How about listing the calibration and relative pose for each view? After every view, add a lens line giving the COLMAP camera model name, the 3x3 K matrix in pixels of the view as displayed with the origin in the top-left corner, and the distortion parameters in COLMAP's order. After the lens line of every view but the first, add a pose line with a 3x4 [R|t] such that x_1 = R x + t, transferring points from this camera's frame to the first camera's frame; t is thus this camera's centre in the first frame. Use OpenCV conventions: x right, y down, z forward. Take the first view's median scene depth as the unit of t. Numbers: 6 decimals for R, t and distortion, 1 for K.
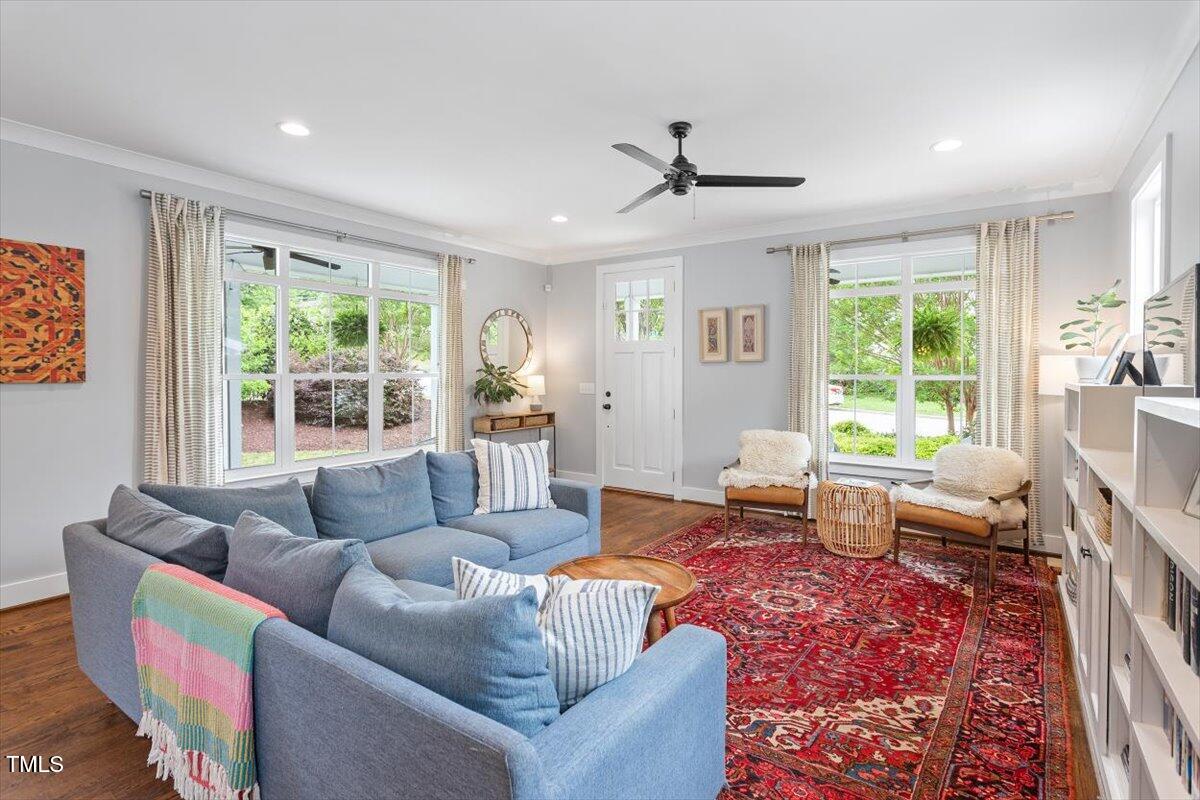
lens RADIAL K [[582.1, 0, 606.5], [0, 582.1, 373.4], [0, 0, 1]] dist [0.002236, 0.000160]
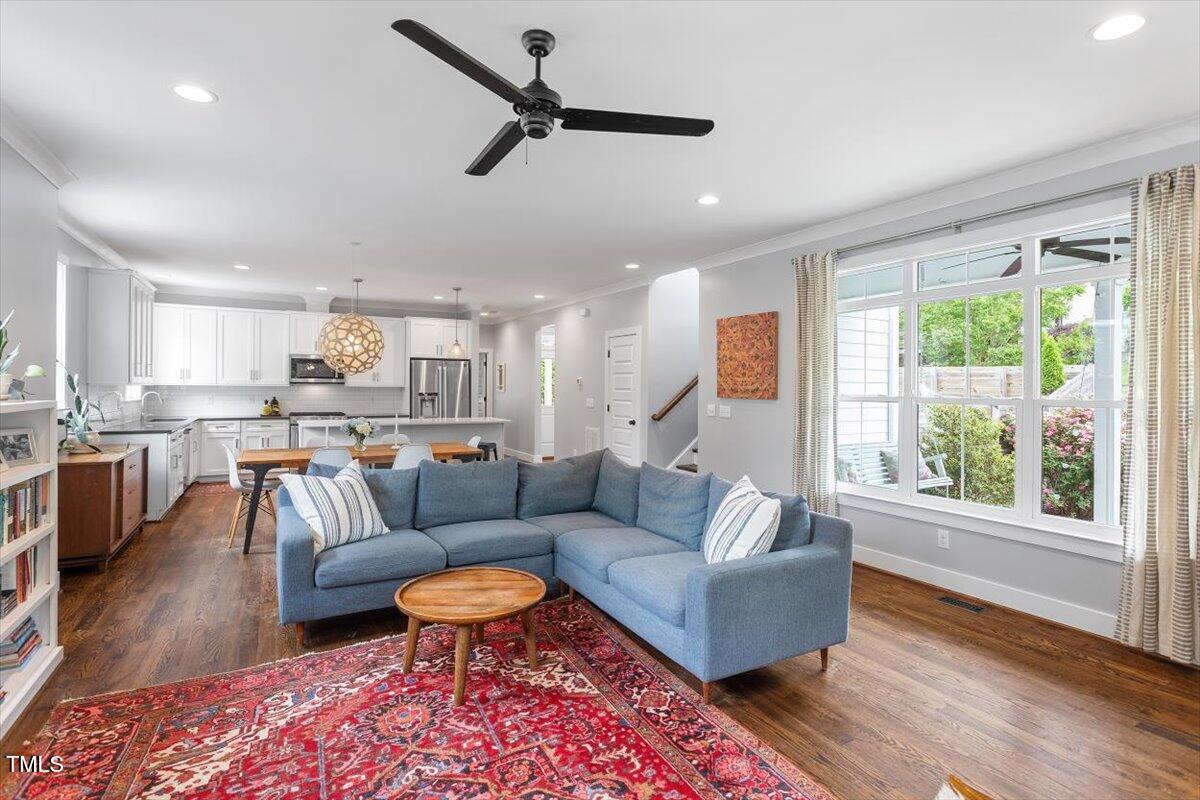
lens RADIAL K [[627.6, 0, 633.9], [0, 627.6, 390.8], [0, 0, 1]] dist [-0.002289, -0.000317]
pose [[-0.439643, -0.000756, -0.898172, 1.037046], [-0.014555, 0.999874, 0.006283, -0.017284], [0.898055, 0.015835, -0.439599, 2.008169]]
